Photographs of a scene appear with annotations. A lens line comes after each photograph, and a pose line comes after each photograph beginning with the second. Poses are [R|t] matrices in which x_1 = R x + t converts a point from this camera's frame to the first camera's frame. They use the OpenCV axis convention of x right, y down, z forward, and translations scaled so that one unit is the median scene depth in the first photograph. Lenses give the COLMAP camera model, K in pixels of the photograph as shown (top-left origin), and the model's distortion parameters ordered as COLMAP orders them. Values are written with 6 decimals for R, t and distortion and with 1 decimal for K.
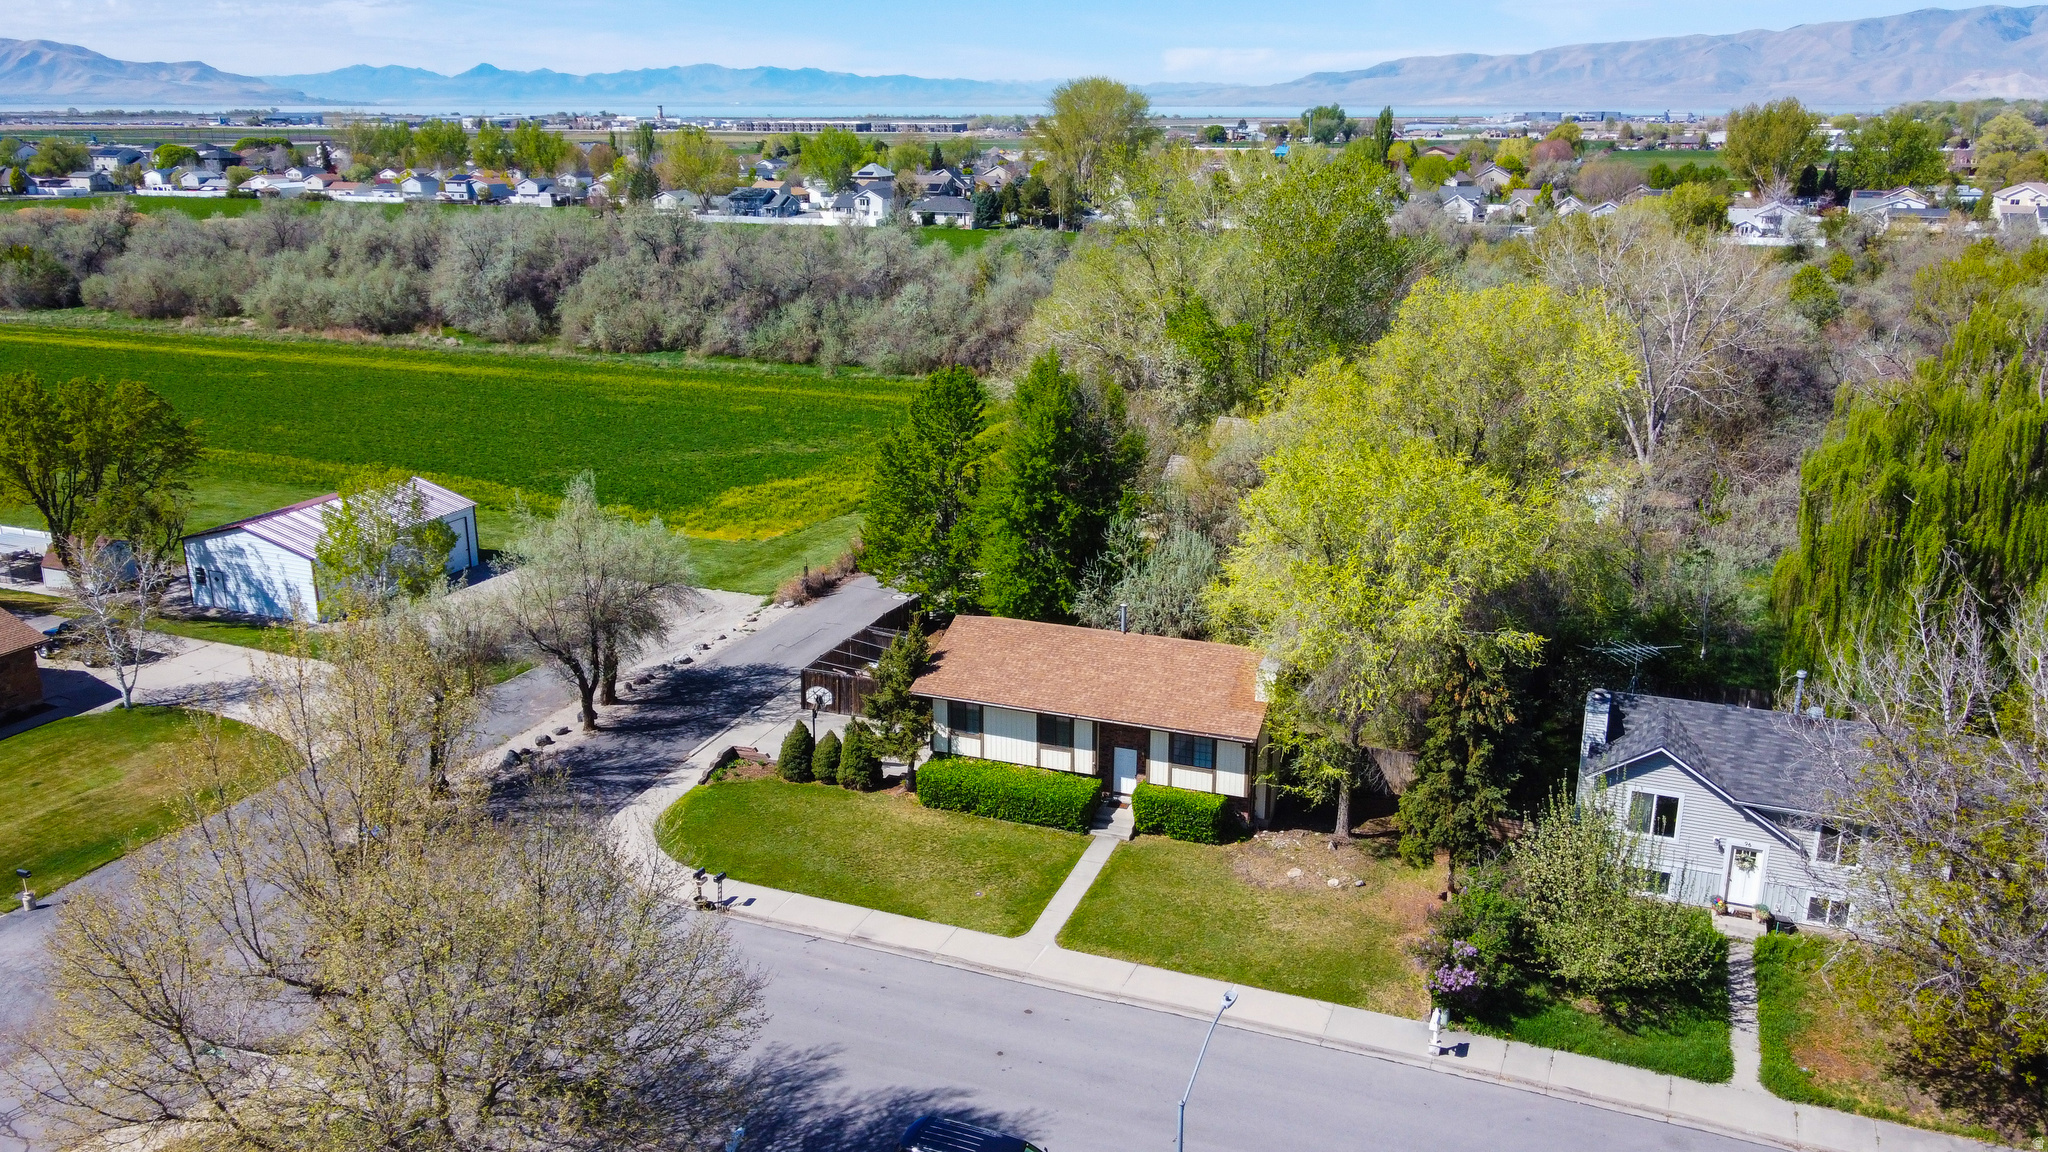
lens RADIAL K [[1578.2, 0, 1016.5], [0, 1578.2, 575.4], [0, 0, 1]] dist [-0.002917, 0.054485]
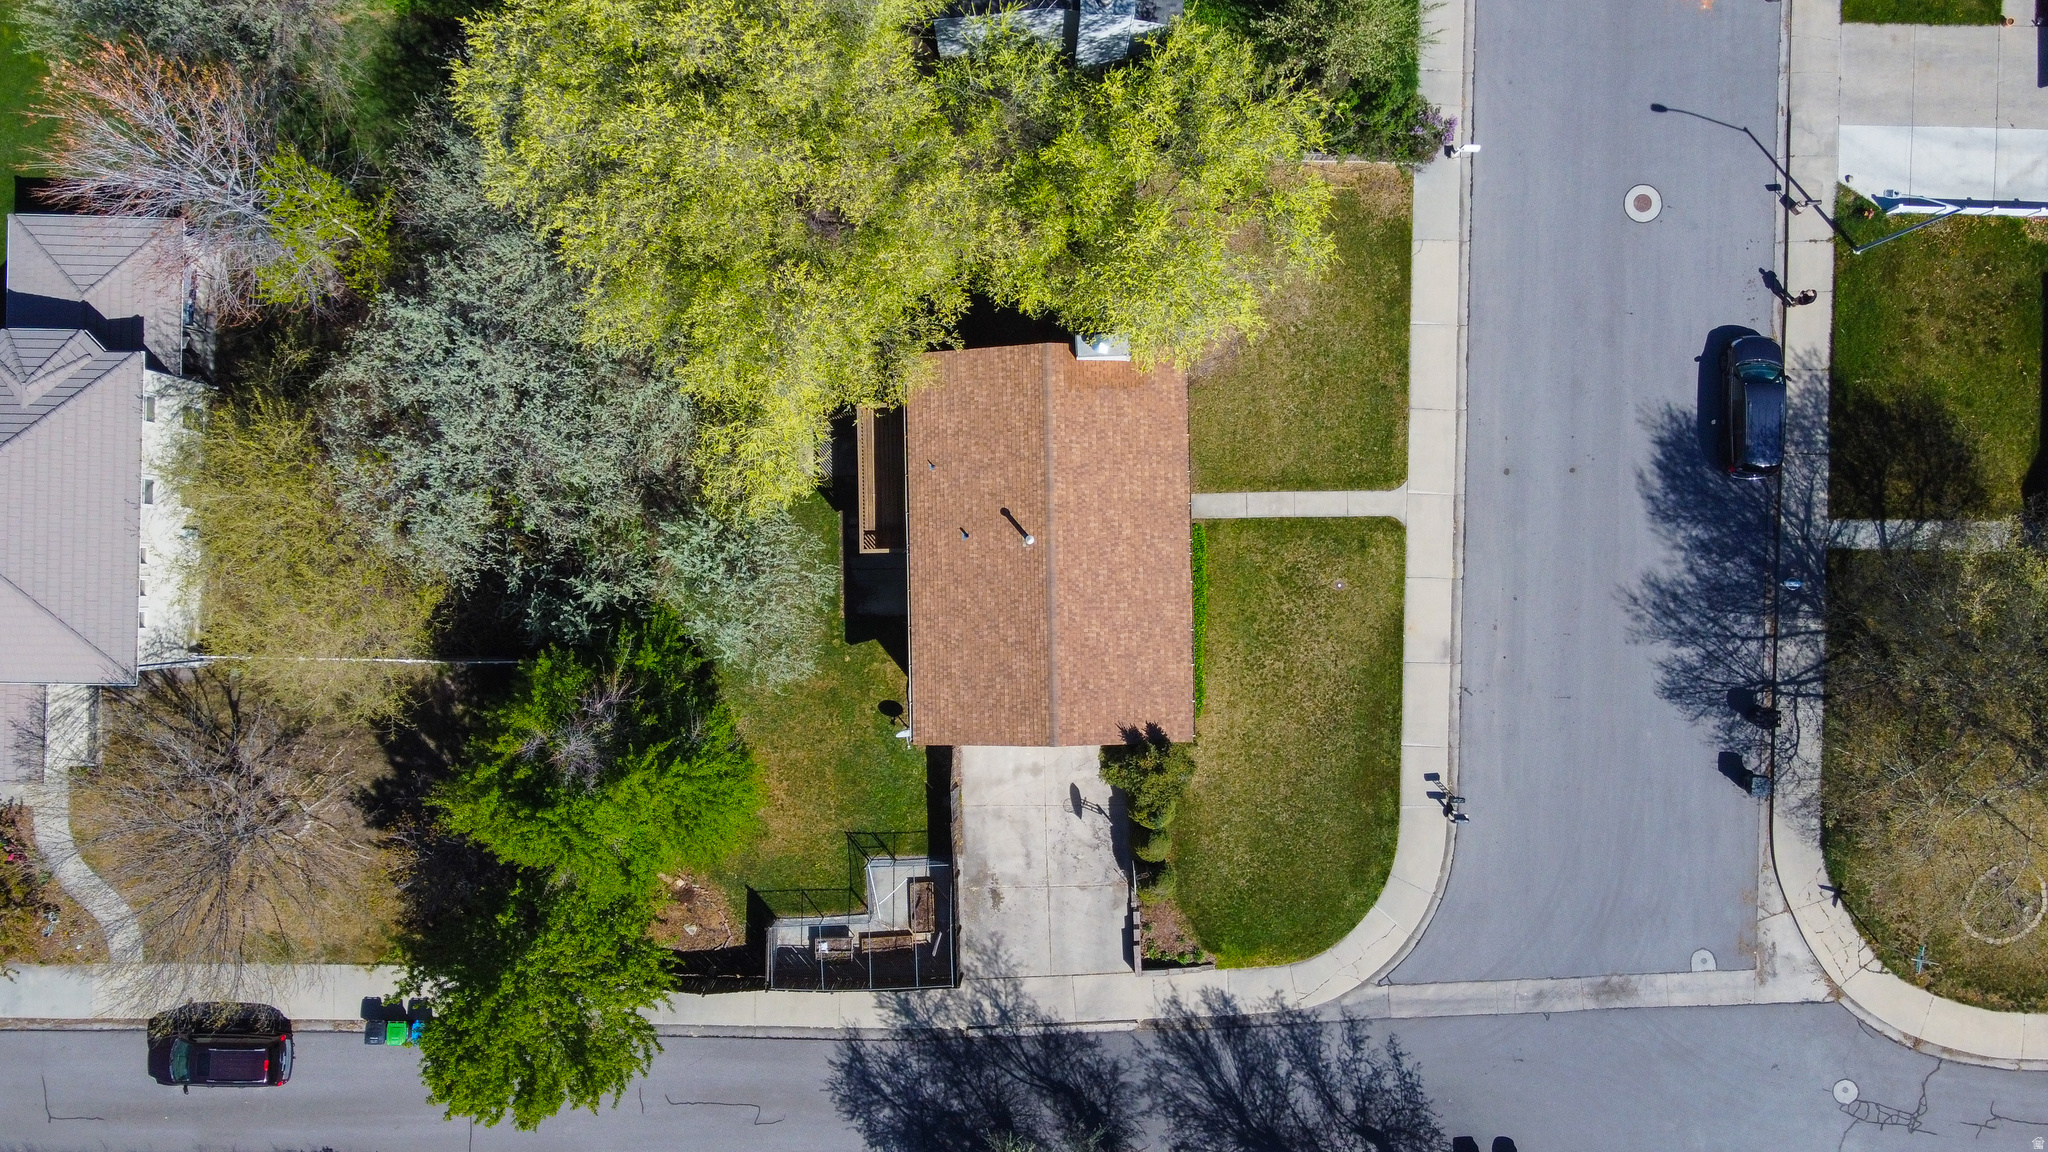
lens RADIAL K [[1610.1, 0, 1020.1], [0, 1610.1, 584.7], [0, 0, 1]] dist [-0.007728, 0.085281]
pose [[-0.365616, -0.930710, 0.010212, 0.040023], [0.278572, -0.098951, 0.955304, -0.804794], [-0.888101, 0.352119, 0.295448, 0.776034]]
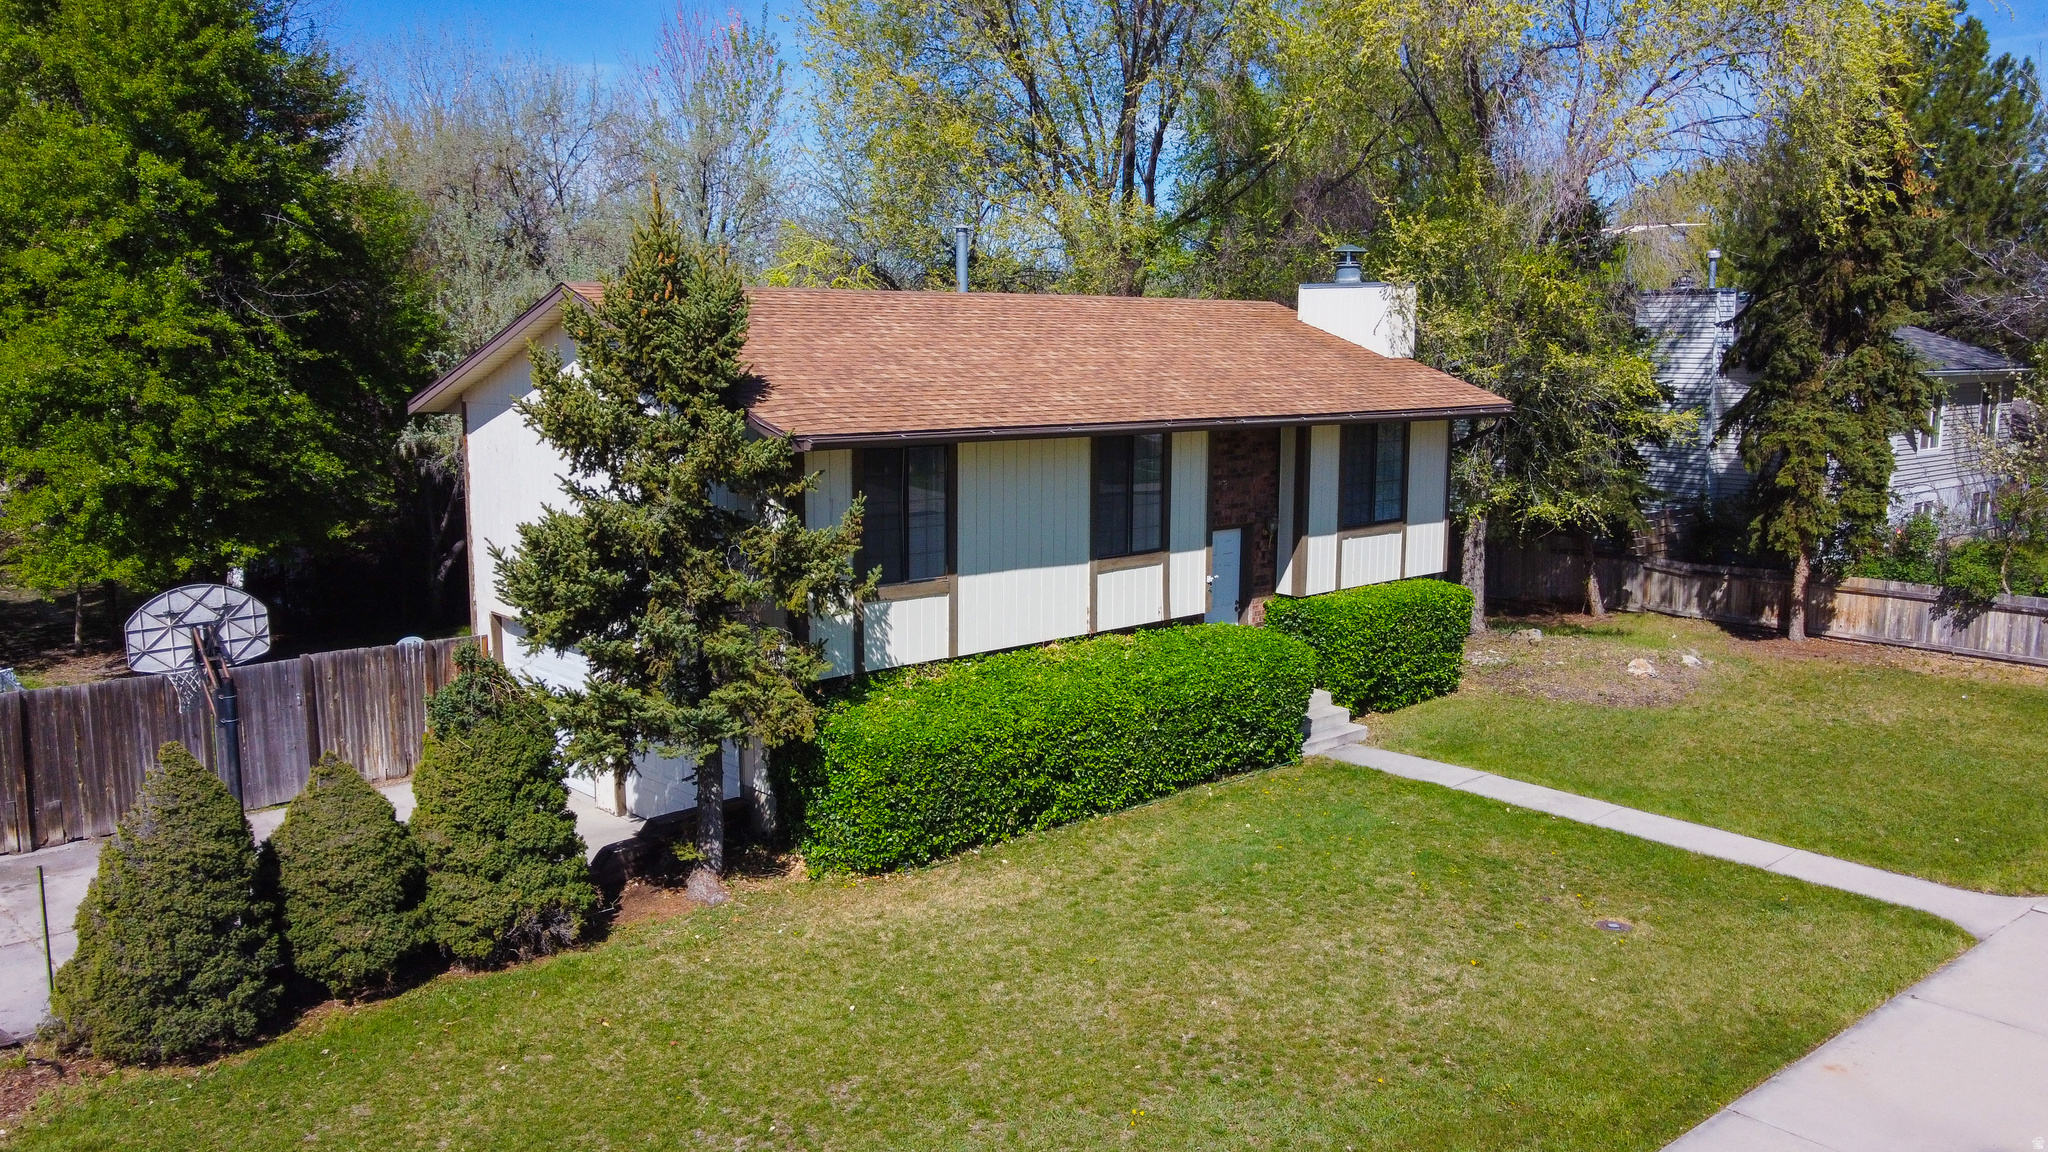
lens RADIAL K [[1578.2, 0, 1016.5], [0, 1578.2, 575.4], [0, 0, 1]] dist [-0.002917, 0.054485]
pose [[0.453813, -0.130811, 0.881443, -0.276782], [0.256961, 0.966358, 0.011116, 0.100085], [-0.853244, 0.221452, 0.472159, 0.842907]]
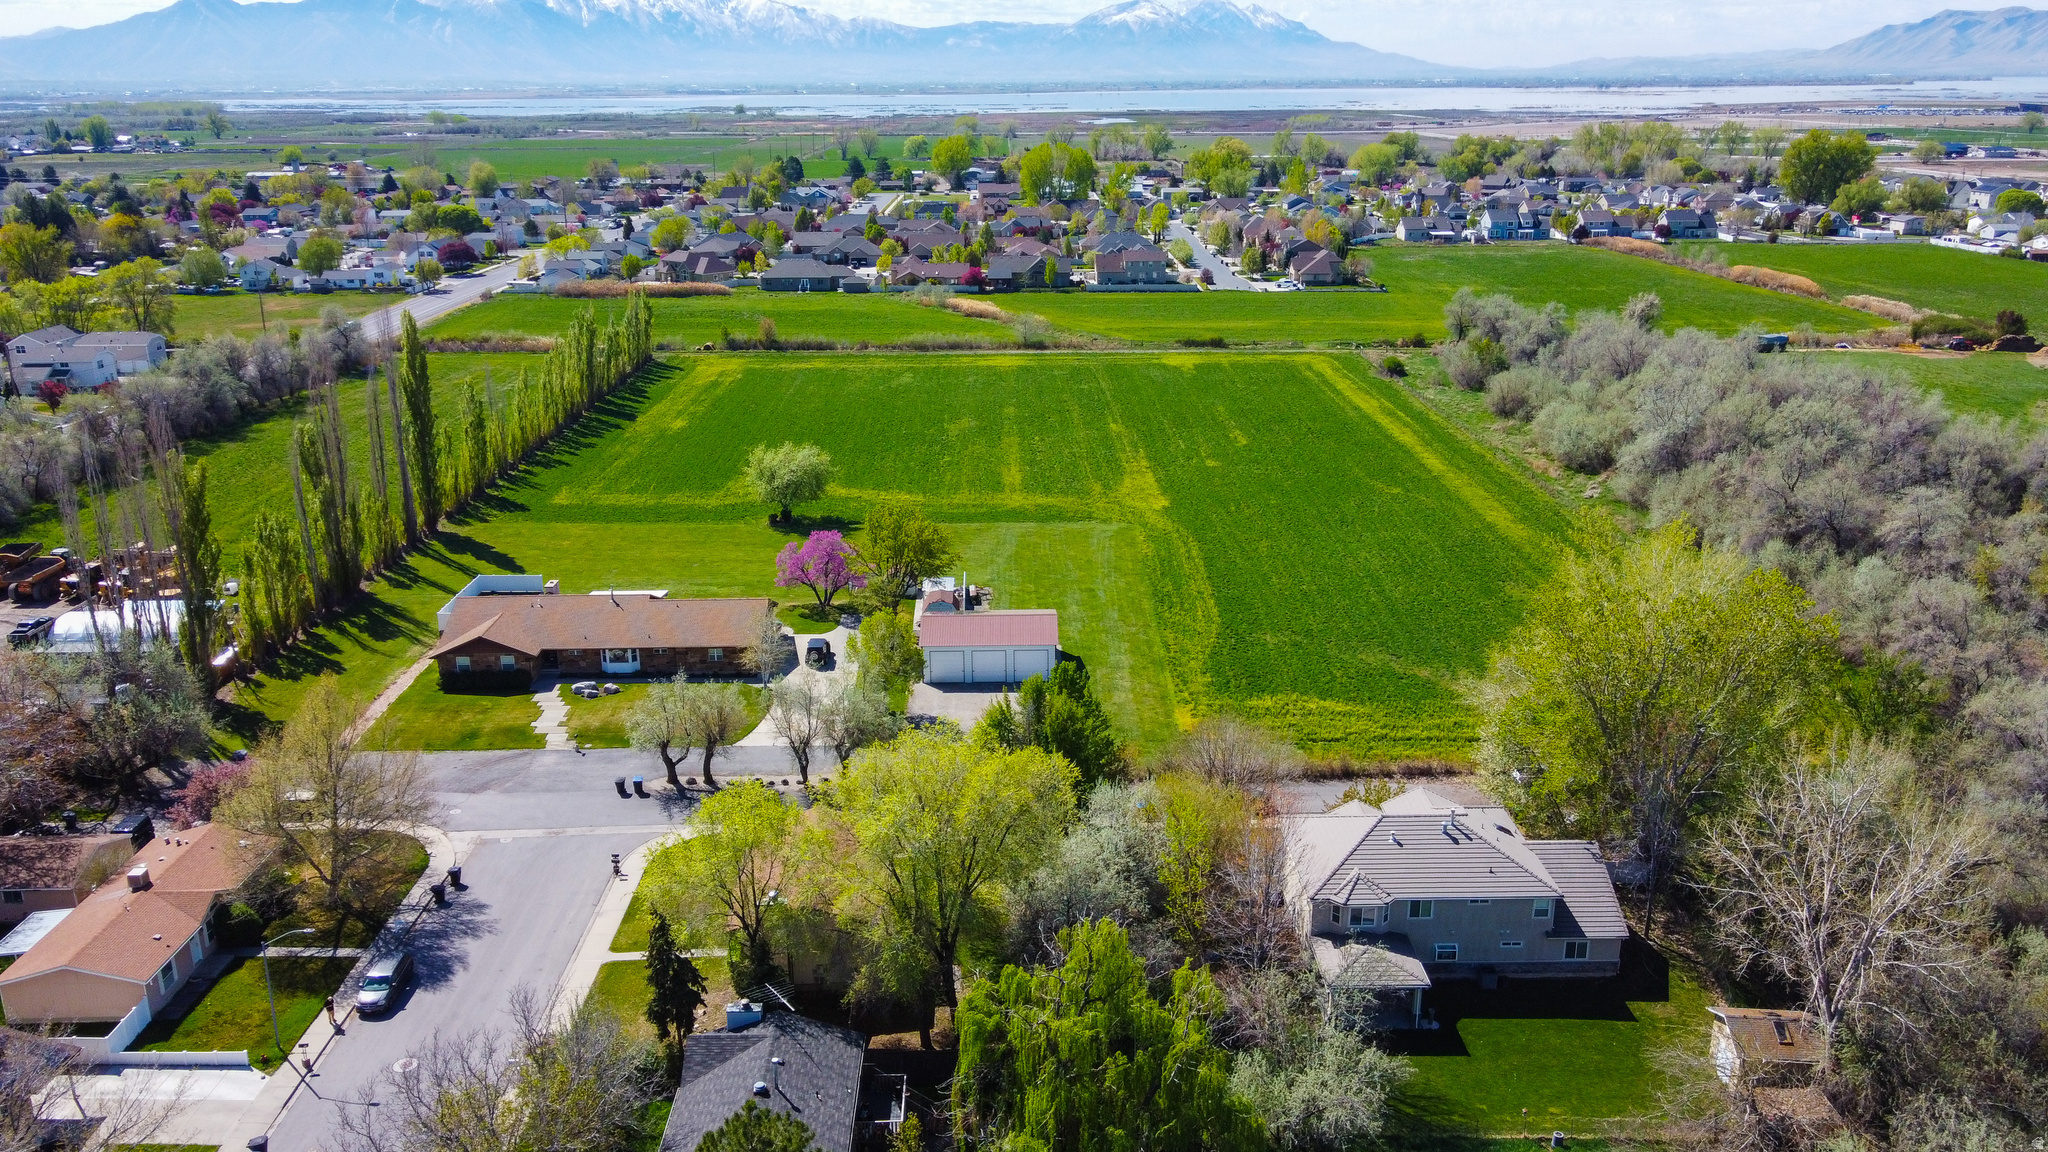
lens RADIAL K [[1572.9, 0, 1023.2], [0, 1572.9, 586.6], [0, 0, 1]] dist [0.000692, 0.034761]
pose [[0.395694, 0.282699, -0.873790, 1.491469], [-0.259244, 0.947133, 0.189029, -0.585877], [0.881033, 0.151727, 0.448062, 0.433824]]
